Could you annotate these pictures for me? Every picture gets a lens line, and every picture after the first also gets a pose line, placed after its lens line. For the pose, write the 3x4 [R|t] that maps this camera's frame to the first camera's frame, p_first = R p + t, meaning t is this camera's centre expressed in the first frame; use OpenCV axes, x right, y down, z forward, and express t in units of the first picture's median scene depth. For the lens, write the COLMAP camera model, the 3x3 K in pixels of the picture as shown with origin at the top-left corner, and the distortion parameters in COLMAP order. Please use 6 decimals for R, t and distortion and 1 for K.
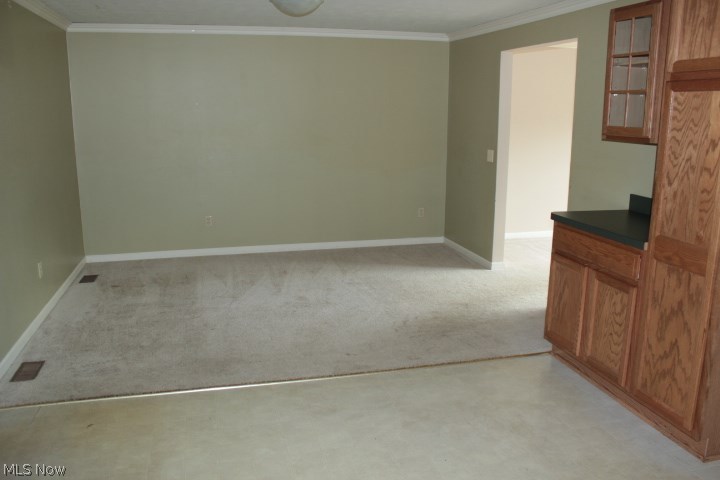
lens RADIAL K [[598.6, 0, 366.8], [0, 598.6, 239.6], [0, 0, 1]] dist [-0.154926, 0.119702]
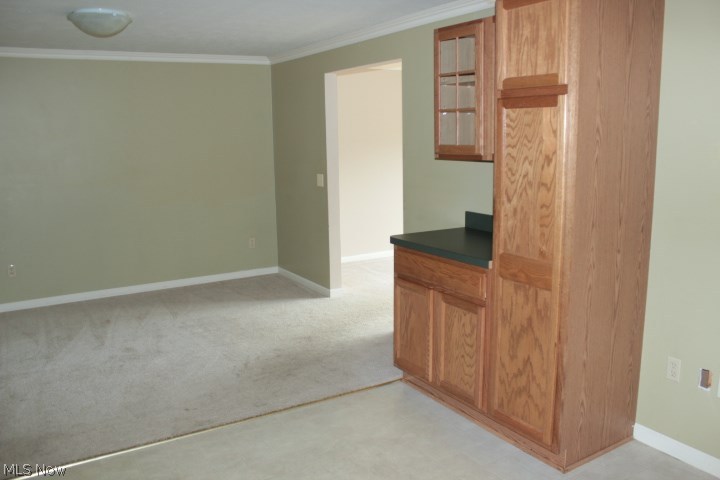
lens RADIAL K [[598.6, 0, 365.7], [0, 598.6, 239.1], [0, 0, 1]] dist [-0.154926, 0.119702]
pose [[0.957627, -0.071448, 0.279008, -0.000619], [0.083056, 0.996093, -0.029993, -0.015254], [-0.275776, 0.051896, 0.959820, 0.069299]]
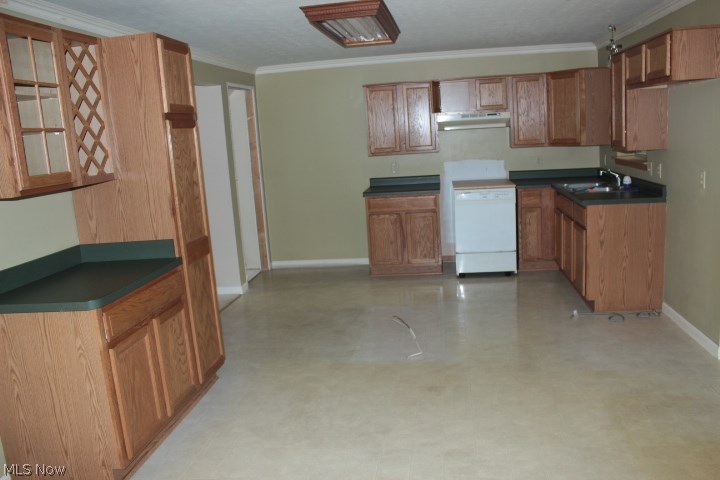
lens RADIAL K [[598.6, 0, 361.5], [0, 598.6, 241.5], [0, 0, 1]] dist [-0.154926, 0.119702]
pose [[-0.919225, -0.024619, 0.392963, -0.242906], [0.137708, 0.914907, 0.379448, -0.328820], [-0.368866, 0.402913, -0.837615, 1.445602]]
